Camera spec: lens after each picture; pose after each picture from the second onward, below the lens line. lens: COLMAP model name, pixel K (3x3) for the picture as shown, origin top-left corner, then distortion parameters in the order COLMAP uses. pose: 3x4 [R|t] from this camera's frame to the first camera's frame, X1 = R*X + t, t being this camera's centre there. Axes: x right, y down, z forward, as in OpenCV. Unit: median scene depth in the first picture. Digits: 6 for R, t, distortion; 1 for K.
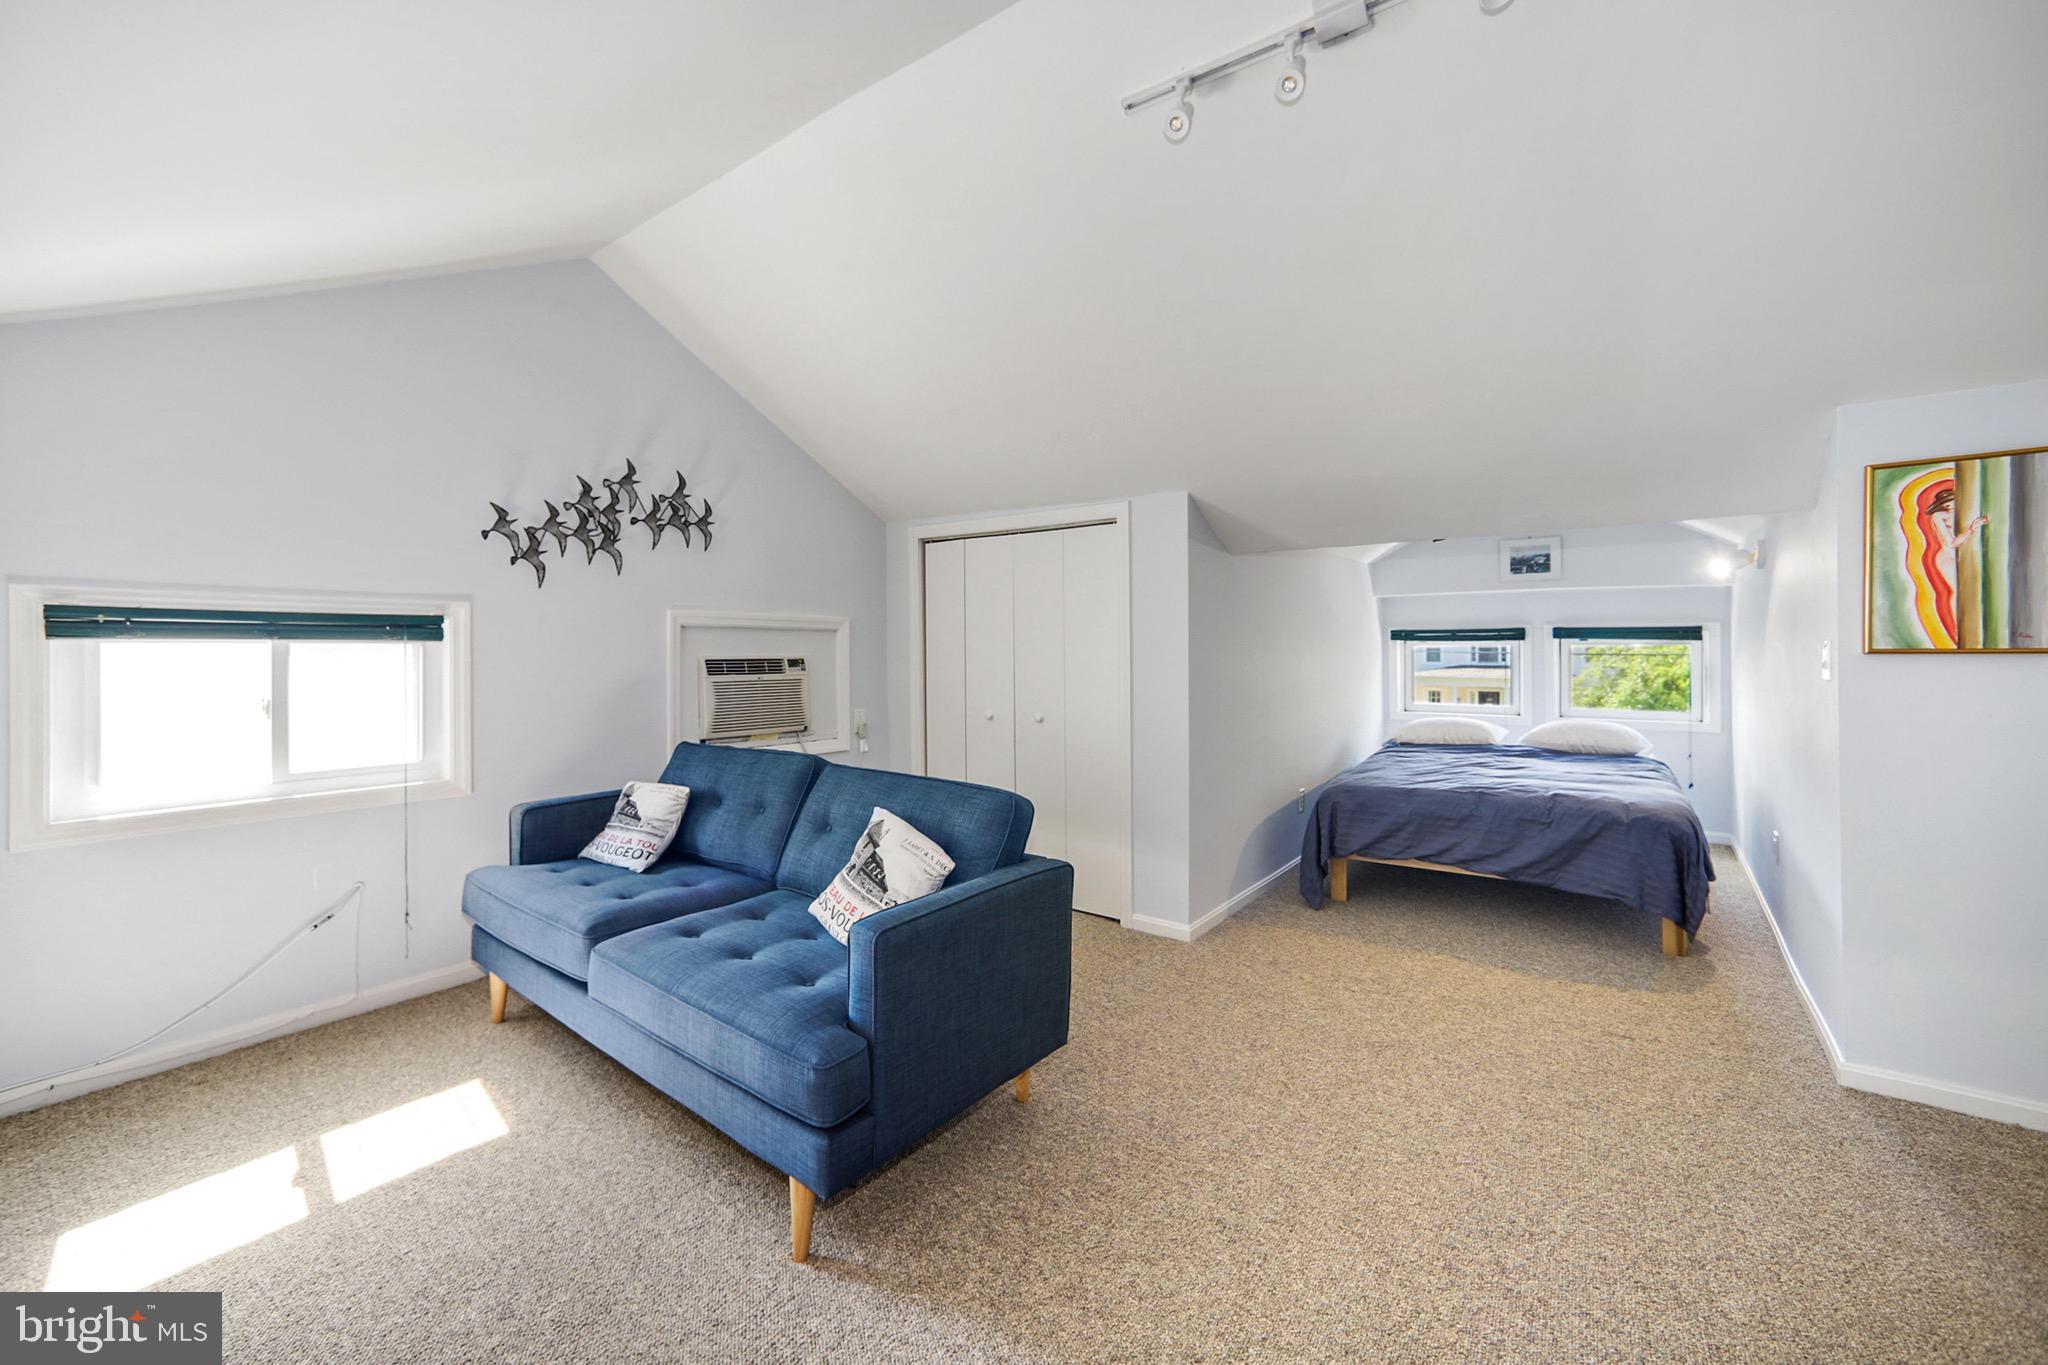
lens RADIAL K [[820.9, 0, 1024.8], [0, 820.9, 668.7], [0, 0, 1]] dist [-0.023441, 0.009003]
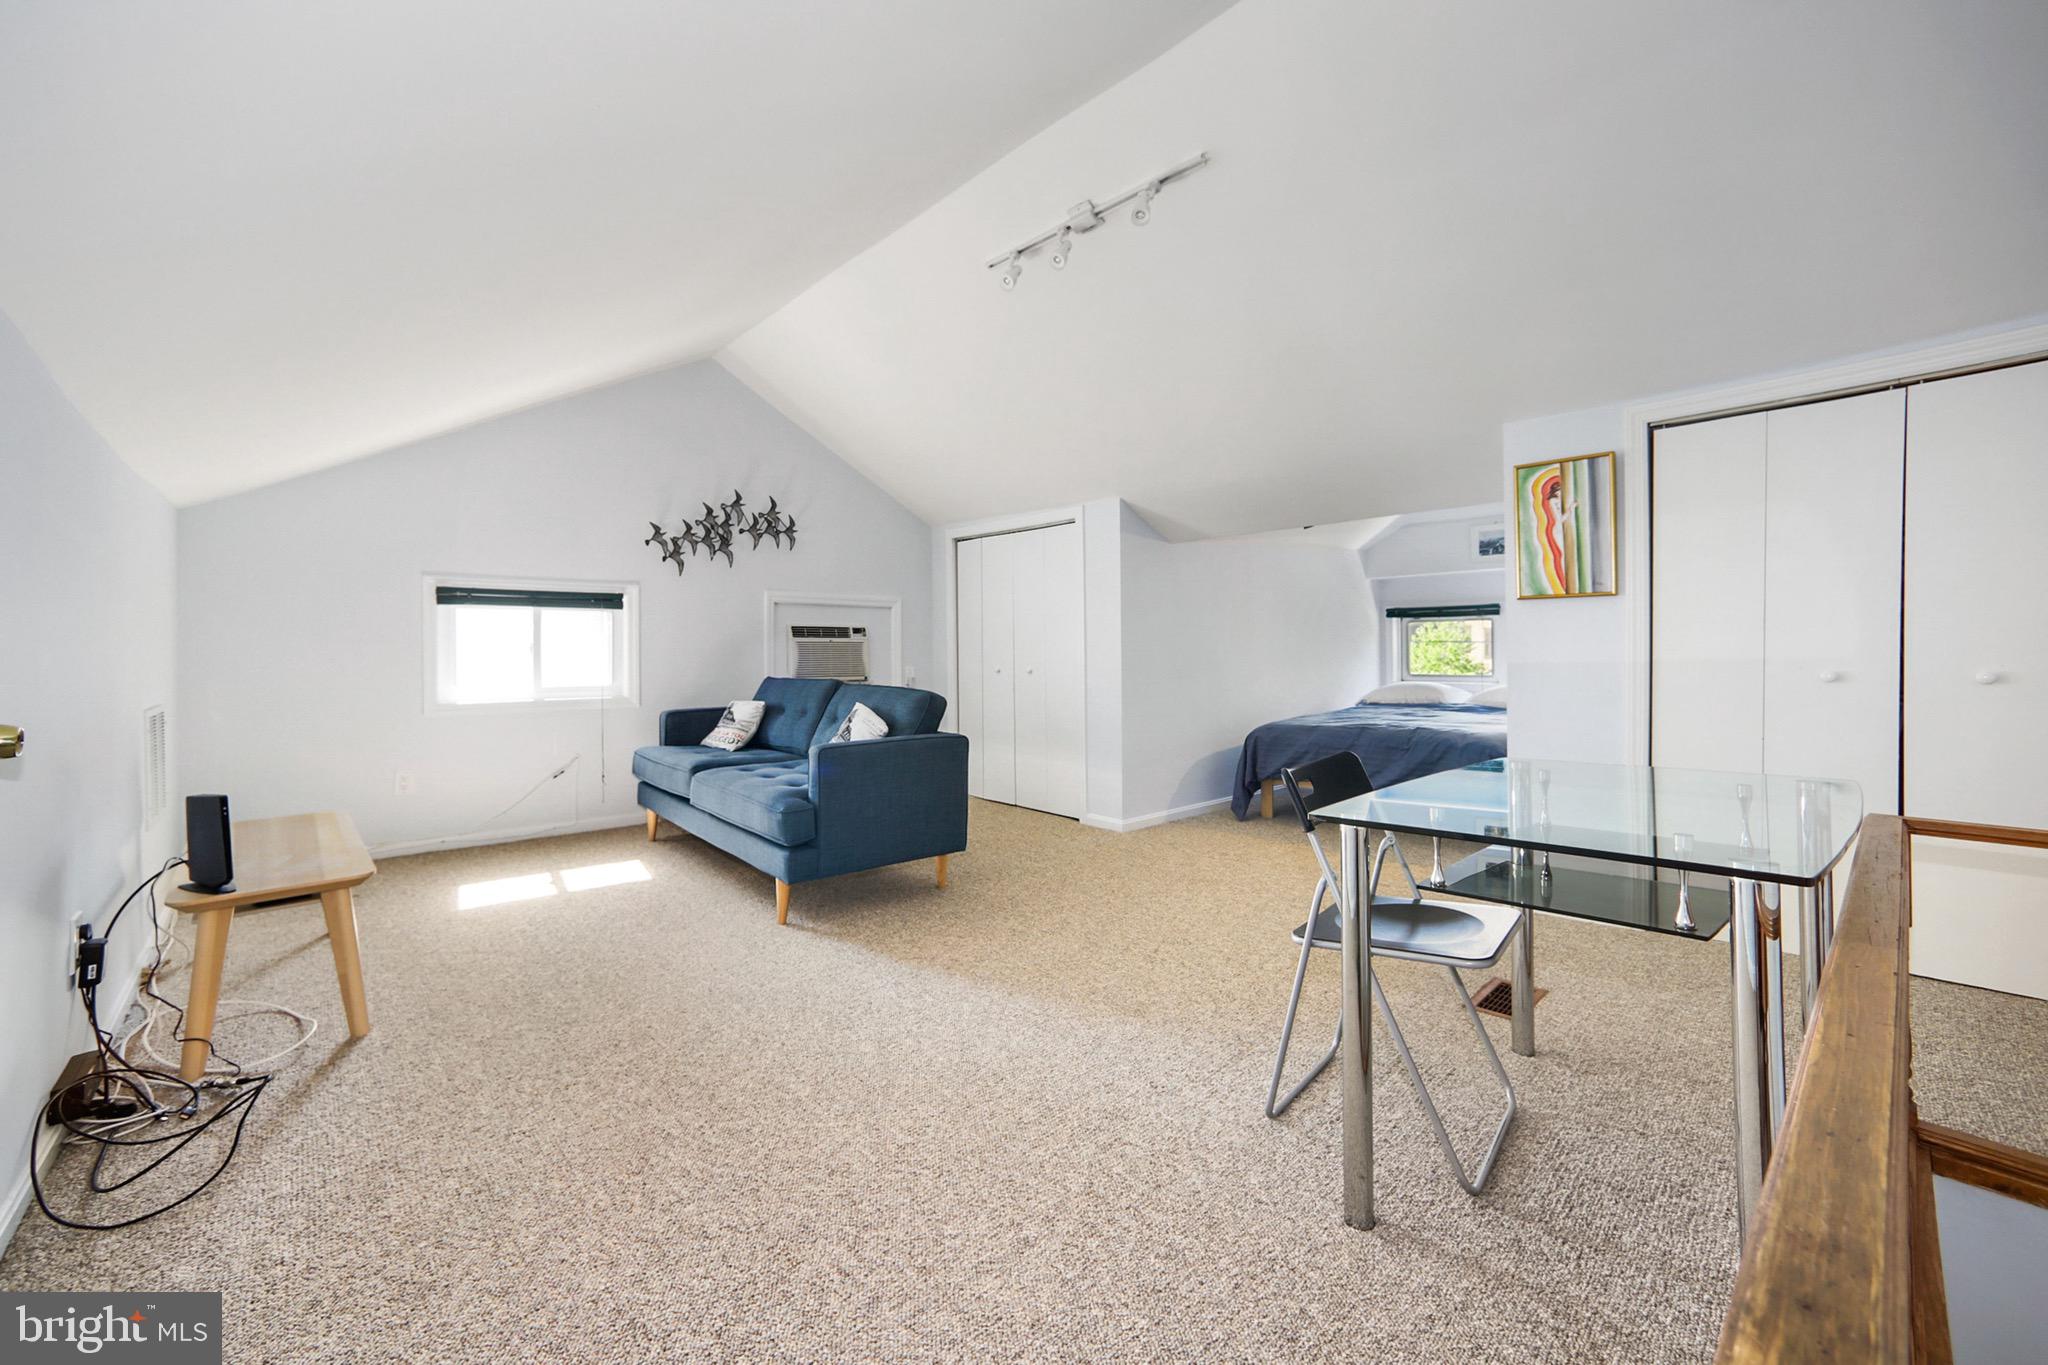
lens RADIAL K [[820.9, 0, 1025.8], [0, 820.9, 679.7], [0, 0, 1]] dist [-0.023441, 0.009003]
pose [[0.981589, 0.005085, -0.190939, 0.381712], [-0.002589, 0.999908, 0.013321, 0.082594], [0.190989, -0.012582, 0.981512, -0.443764]]
